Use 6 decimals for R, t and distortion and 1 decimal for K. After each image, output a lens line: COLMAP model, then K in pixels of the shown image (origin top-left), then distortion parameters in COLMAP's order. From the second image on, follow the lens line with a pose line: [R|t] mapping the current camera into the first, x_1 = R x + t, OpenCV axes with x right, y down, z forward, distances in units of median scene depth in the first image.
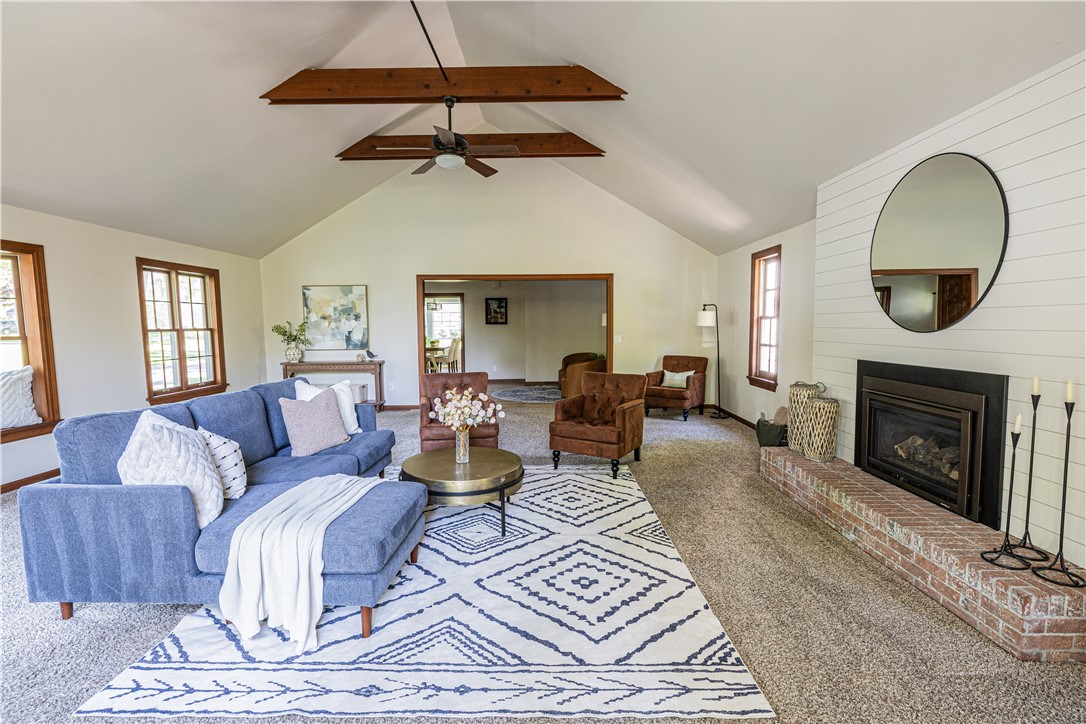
lens RADIAL K [[512.7, 0, 543.5], [0, 512.7, 363.6], [0, 0, 1]] dist [0.003361, 0.001168]
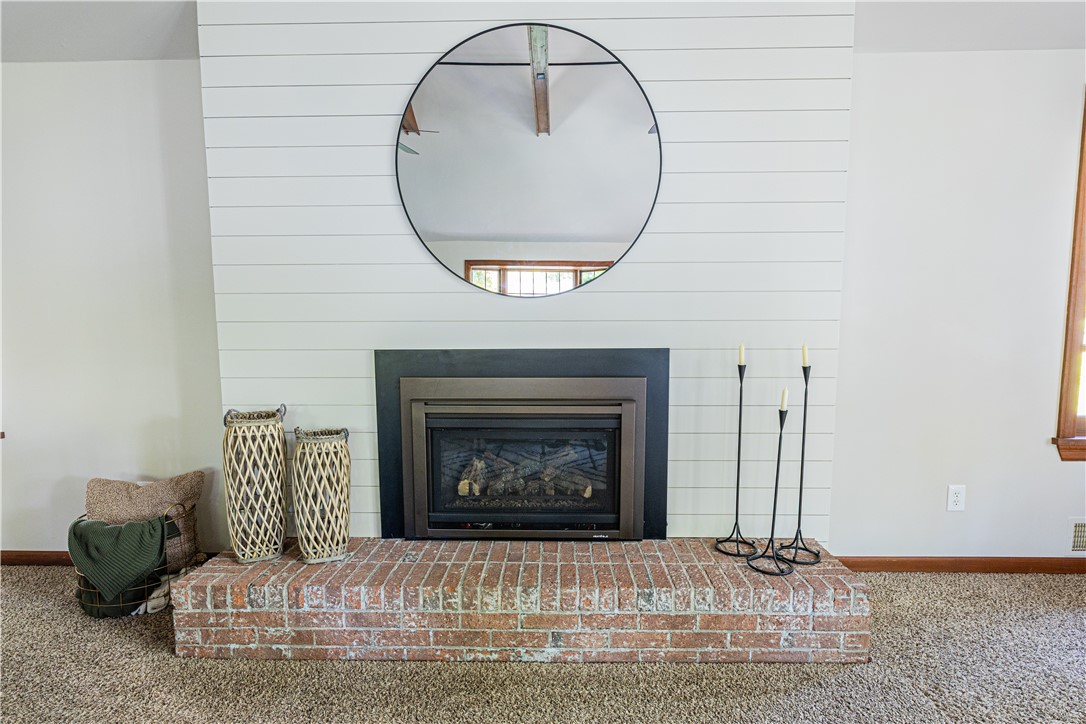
lens RADIAL K [[594.7, 0, 542.2], [0, 594.7, 370.7], [0, 0, 1]] dist [-0.002788, -0.000396]
pose [[0.012211, -0.089648, 0.995899, -0.034316], [0.079634, 0.992897, 0.088401, -0.038907], [-0.996749, 0.078228, 0.019263, 1.117145]]
